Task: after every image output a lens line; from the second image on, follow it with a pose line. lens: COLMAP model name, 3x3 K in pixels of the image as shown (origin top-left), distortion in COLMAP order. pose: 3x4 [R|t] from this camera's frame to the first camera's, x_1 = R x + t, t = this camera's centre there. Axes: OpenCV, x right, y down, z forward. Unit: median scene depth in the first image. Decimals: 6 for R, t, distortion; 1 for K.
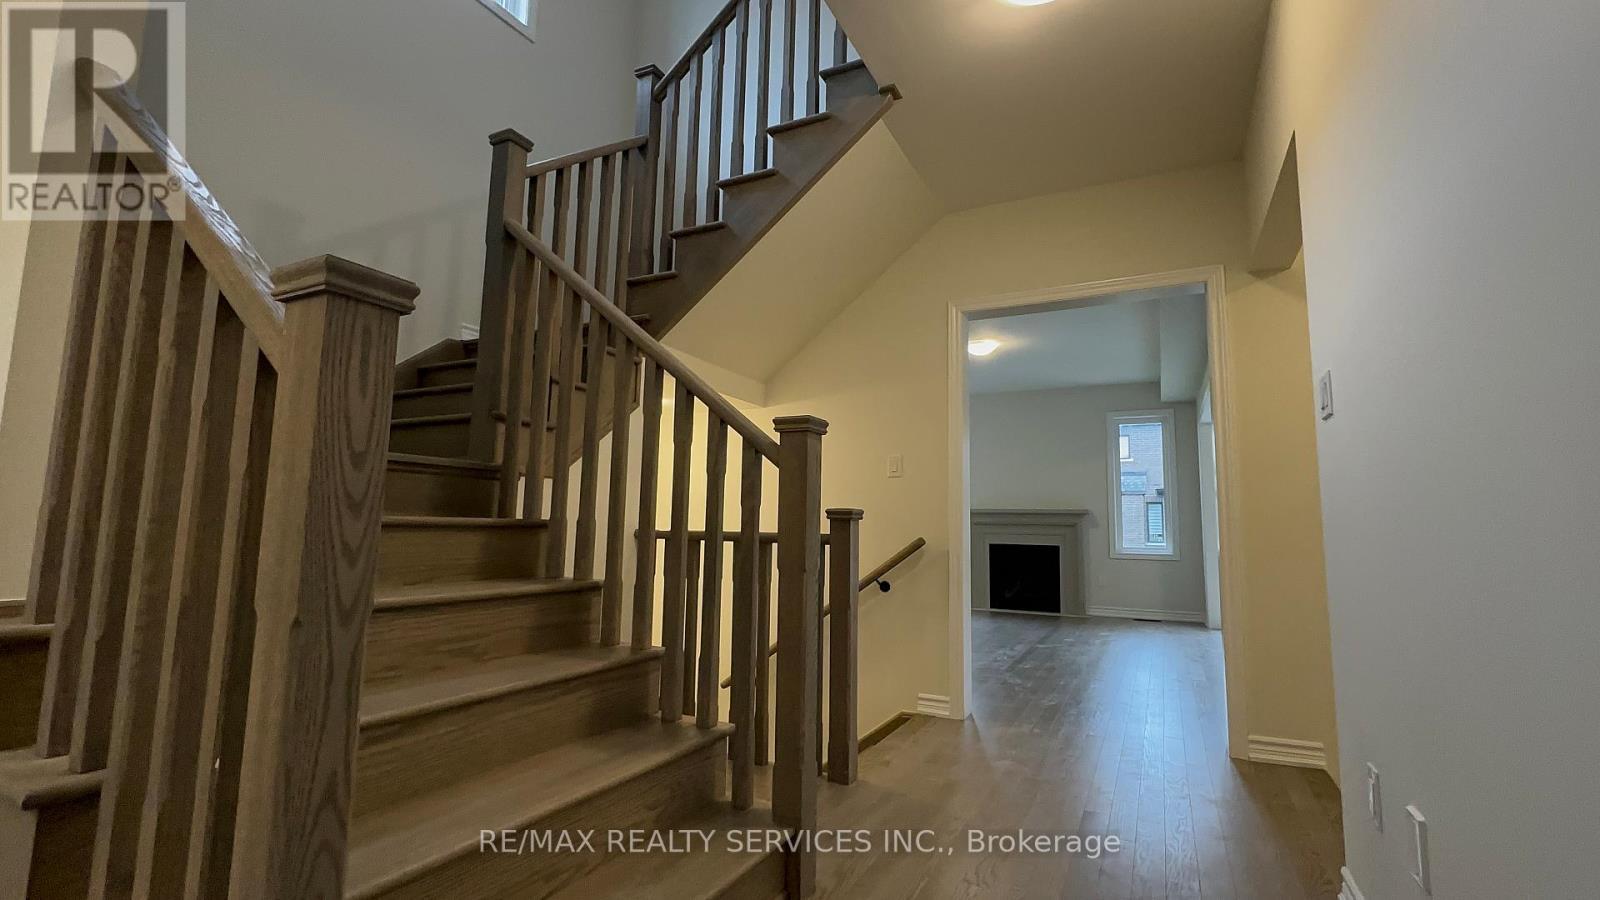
lens RADIAL K [[670.1, 0, 817.2], [0, 670.1, 455.3], [0, 0, 1]] dist [-0.000320, -0.000089]
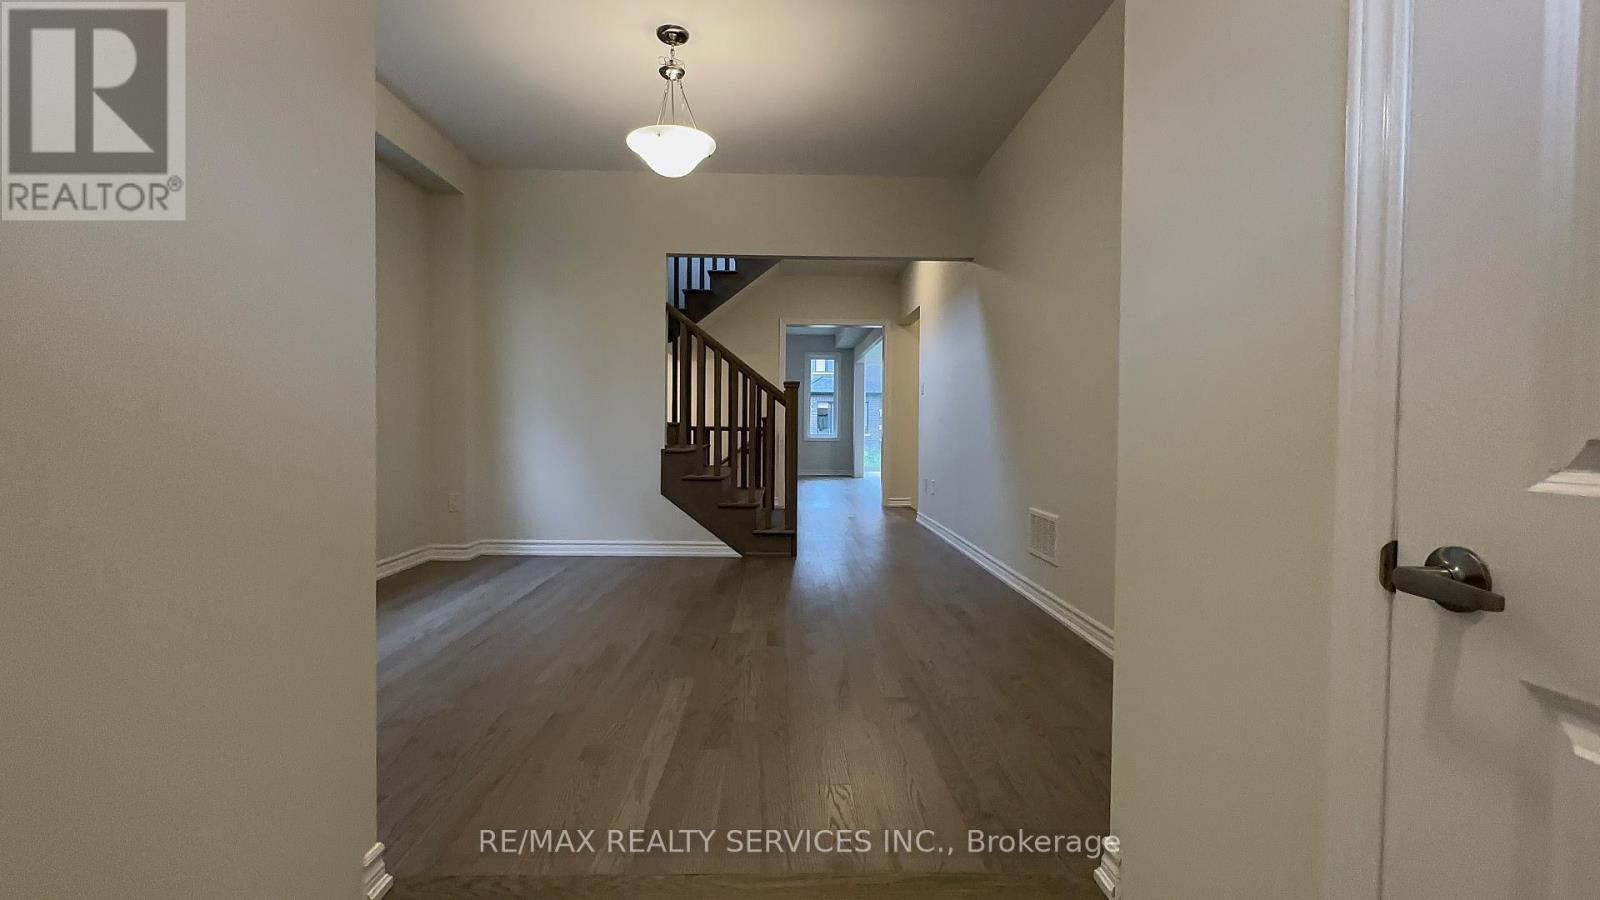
lens RADIAL K [[700.6, 0, 799.2], [0, 700.6, 445.1], [0, 0, 1]] dist [-0.001310, -0.000524]
pose [[0.874827, -0.017238, 0.484129, -0.742986], [-0.053069, 0.989942, 0.131144, -0.111026], [-0.481520, -0.140420, 0.865113, -0.895239]]
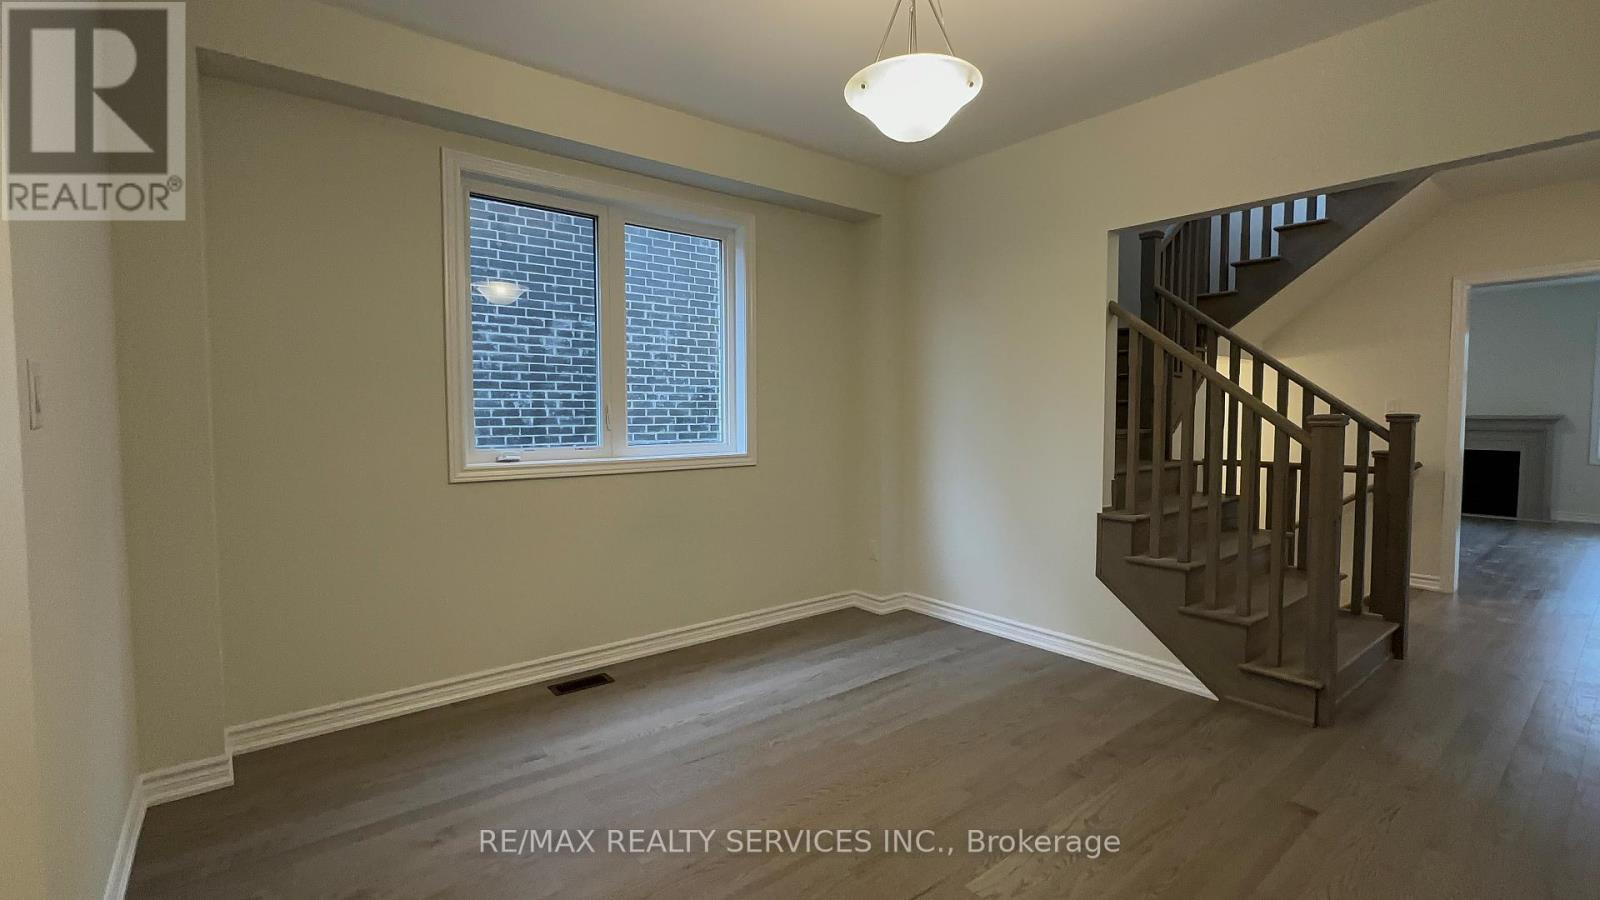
lens RADIAL K [[700.6, 0, 799.2], [0, 700.6, 445.1], [0, 0, 1]] dist [-0.001310, -0.000524]
pose [[0.915057, -0.000810, -0.403323, -0.340960], [0.064265, 0.987515, 0.143822, -0.157113], [0.398171, -0.157525, 0.903685, -0.618923]]
